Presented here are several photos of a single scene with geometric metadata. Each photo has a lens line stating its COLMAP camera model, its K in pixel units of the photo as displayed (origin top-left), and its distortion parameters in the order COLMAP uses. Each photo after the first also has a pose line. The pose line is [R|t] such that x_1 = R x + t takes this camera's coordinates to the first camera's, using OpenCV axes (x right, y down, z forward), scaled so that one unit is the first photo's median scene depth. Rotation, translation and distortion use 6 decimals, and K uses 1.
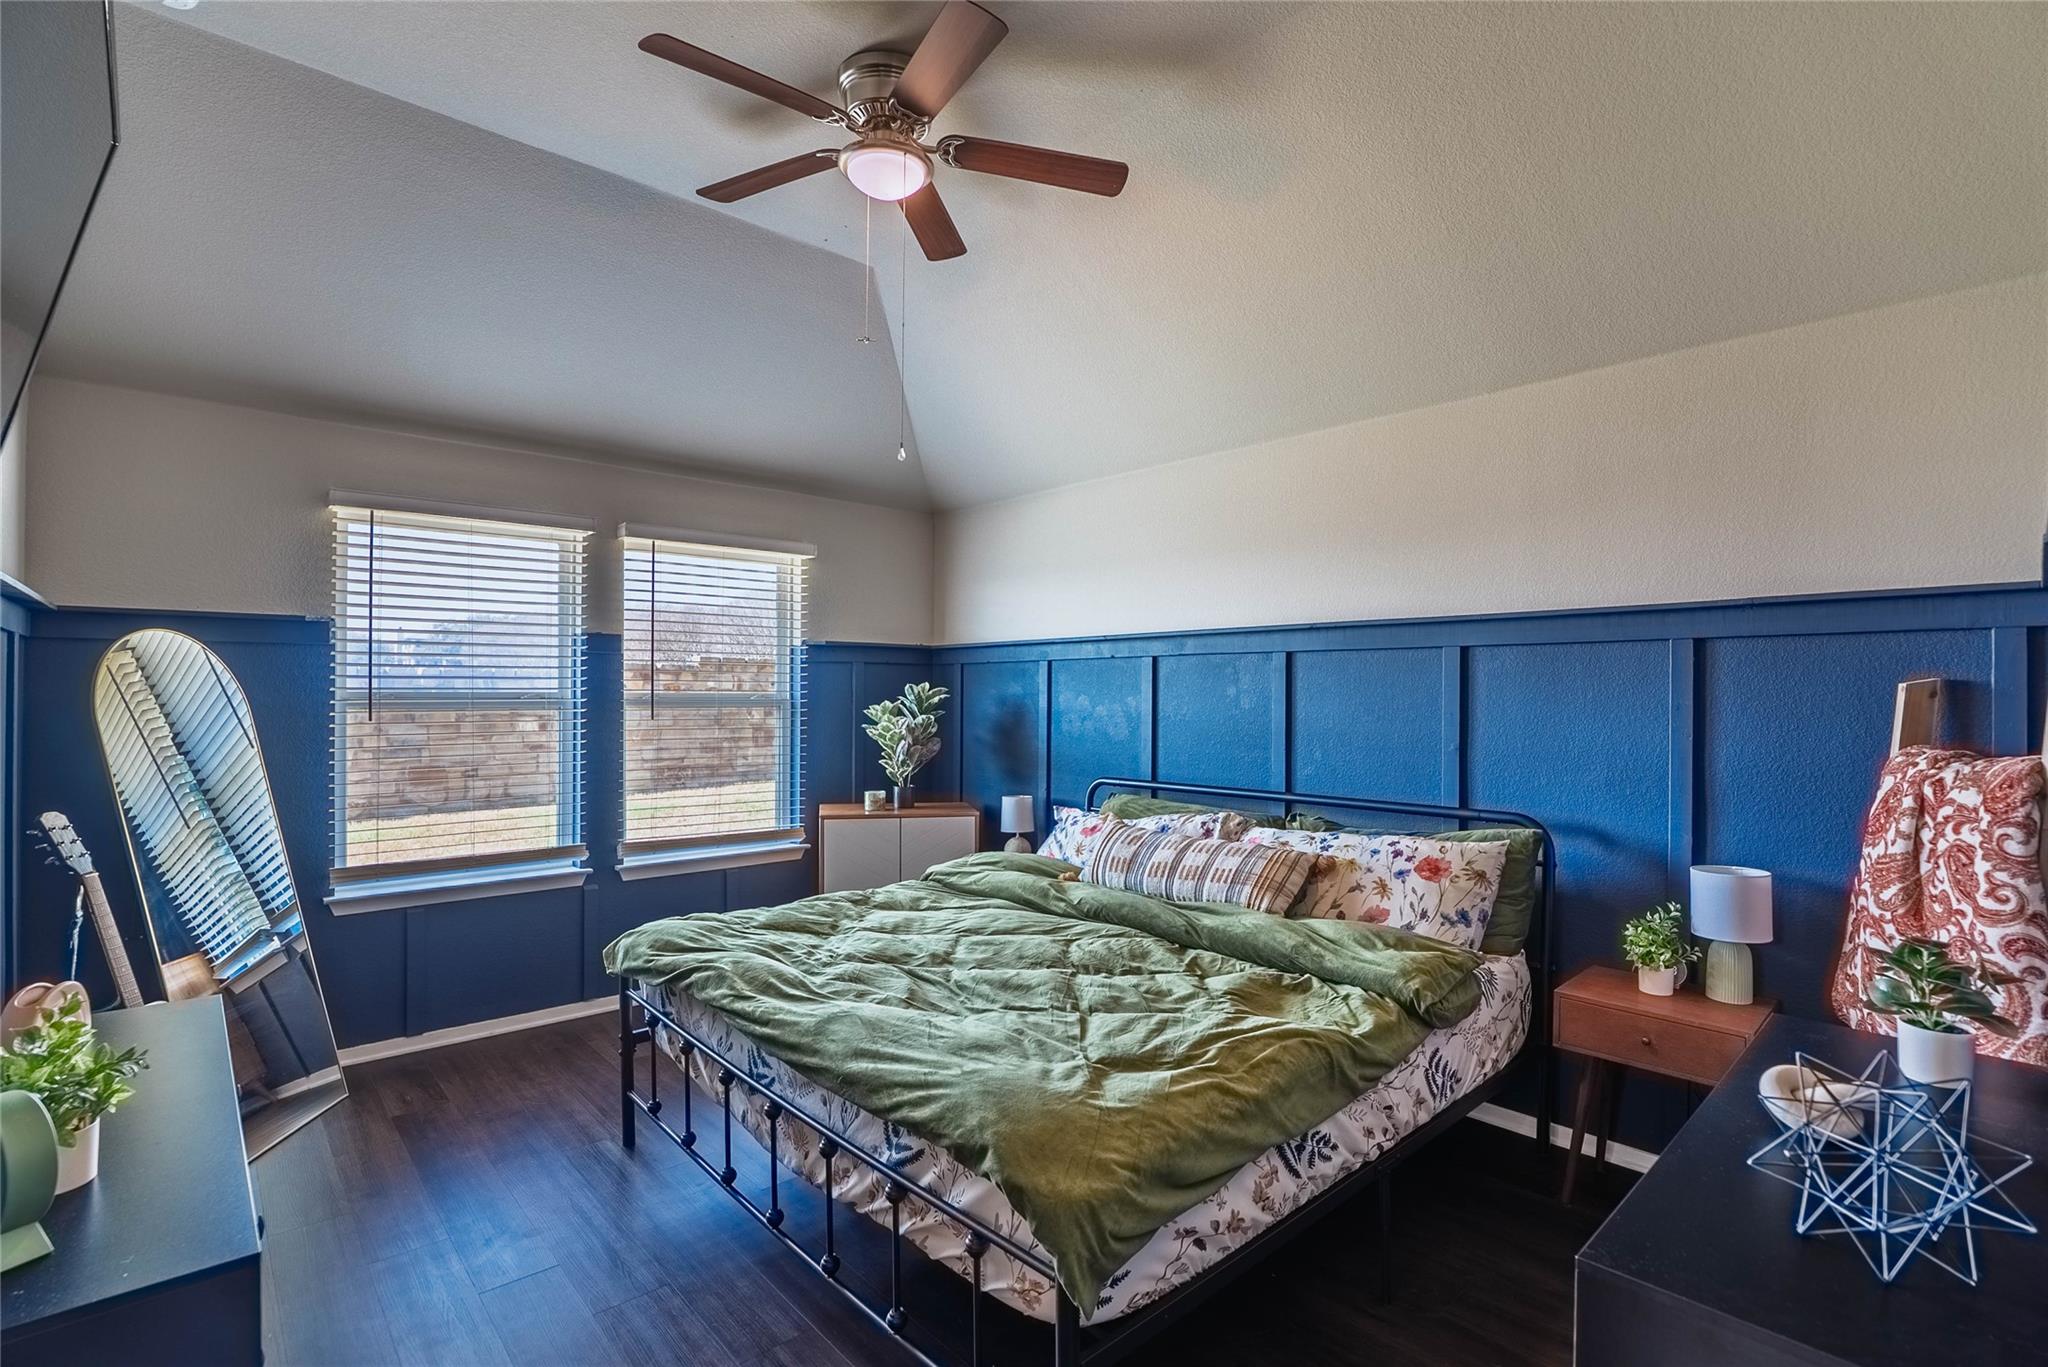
lens RADIAL K [[964.7, 0, 1025.2], [0, 964.7, 694.5], [0, 0, 1]] dist [-0.021705, -0.000235]
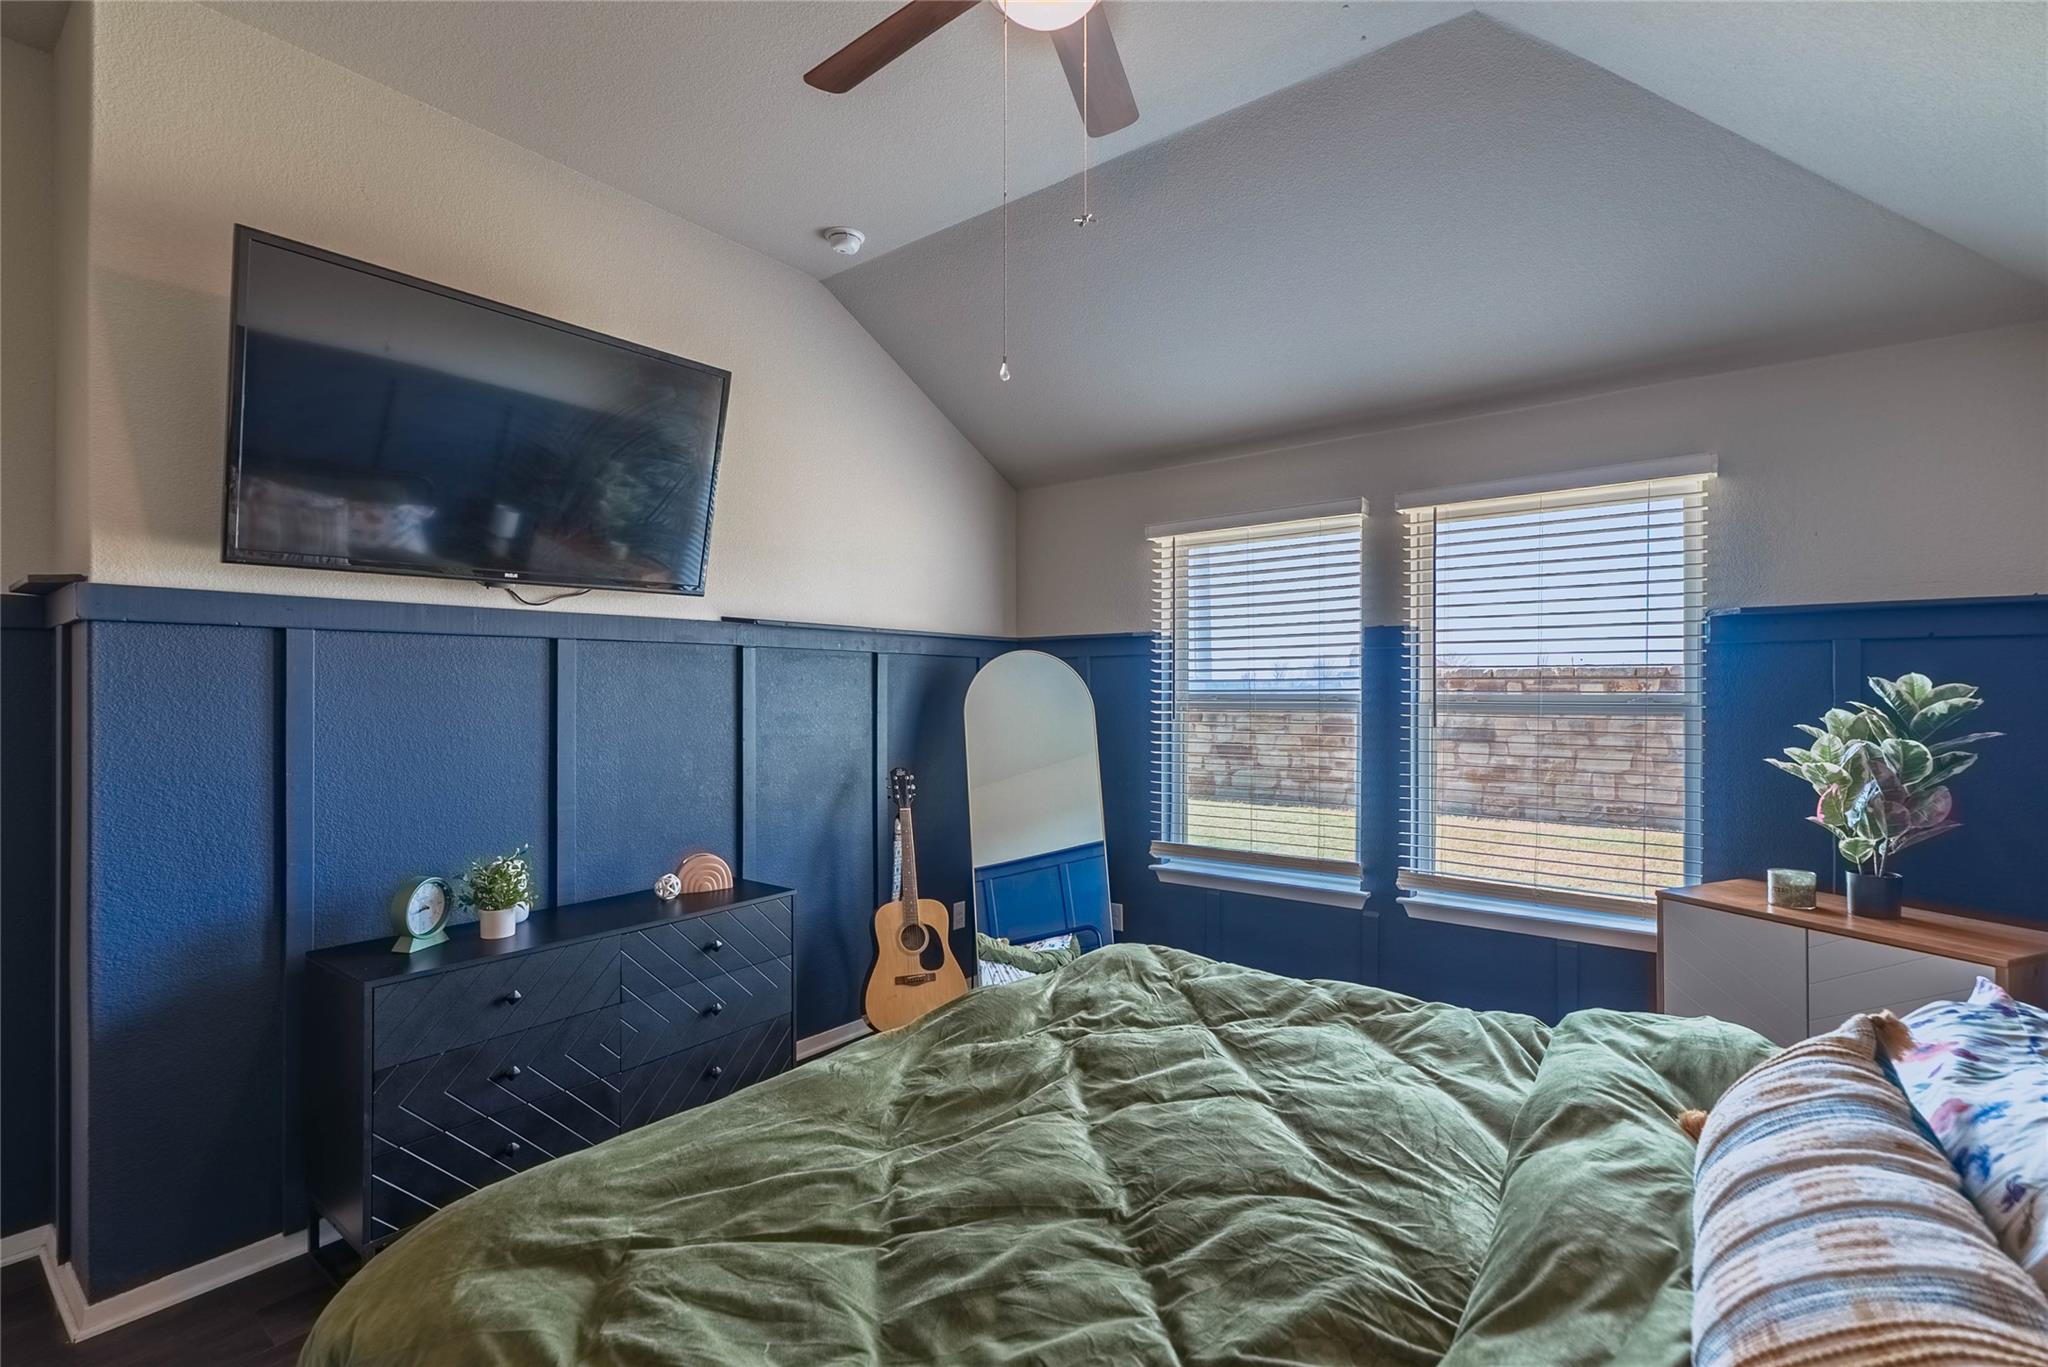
lens RADIAL K [[928.2, 0, 1015.2], [0, 928.2, 692.7], [0, 0, 1]] dist [-0.000228, -0.000853]
pose [[0.161011, -0.005686, -0.986936, 0.346788], [0.000197, 0.999984, -0.005729, 0.000543], [0.986953, 0.000728, 0.161010, 0.539112]]
